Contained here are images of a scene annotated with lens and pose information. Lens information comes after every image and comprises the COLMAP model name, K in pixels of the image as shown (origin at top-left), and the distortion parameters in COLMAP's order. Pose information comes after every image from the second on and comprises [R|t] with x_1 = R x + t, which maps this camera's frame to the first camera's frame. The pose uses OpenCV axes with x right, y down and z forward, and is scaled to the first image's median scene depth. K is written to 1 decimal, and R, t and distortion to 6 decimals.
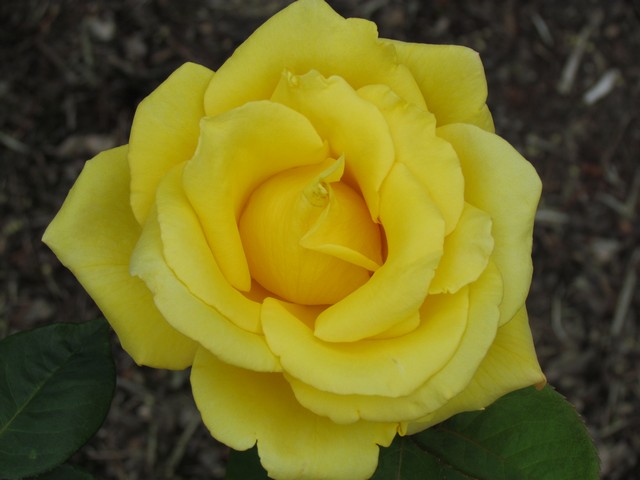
lens RADIAL K [[3031.4, 0, 321.2], [0, 3031.4, 240.1], [0, 0, 1]] dist [-0.070061, 0.000000]
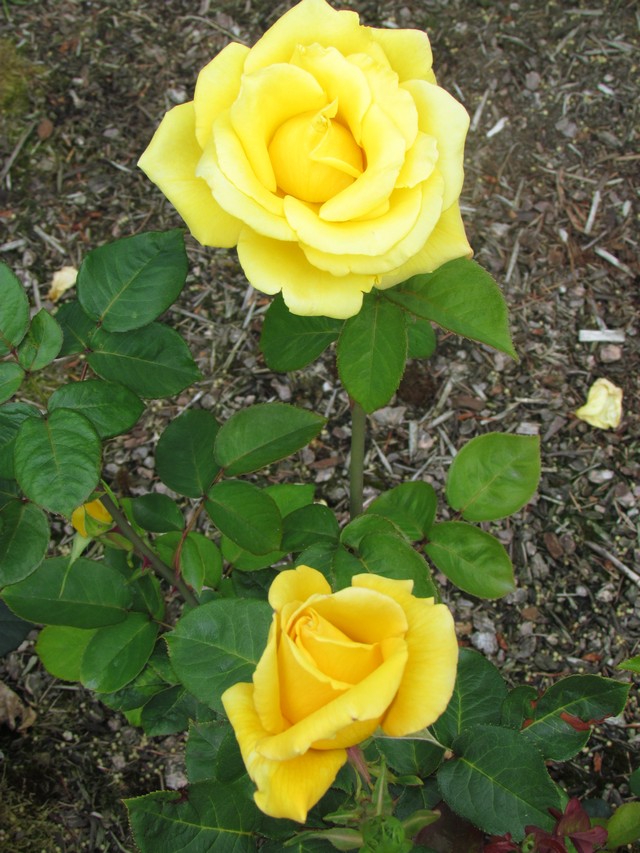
lens RADIAL K [[1826.1, 0, 317.2], [0, 1826.1, 426.3], [0, 0, 1]] dist [-0.099216, 0.000000]
pose [[0.999949, -0.010126, 0.000229, -0.004374], [0.010086, 0.997585, 0.068727, 0.070313], [-0.000924, -0.068721, 0.997636, 0.090089]]
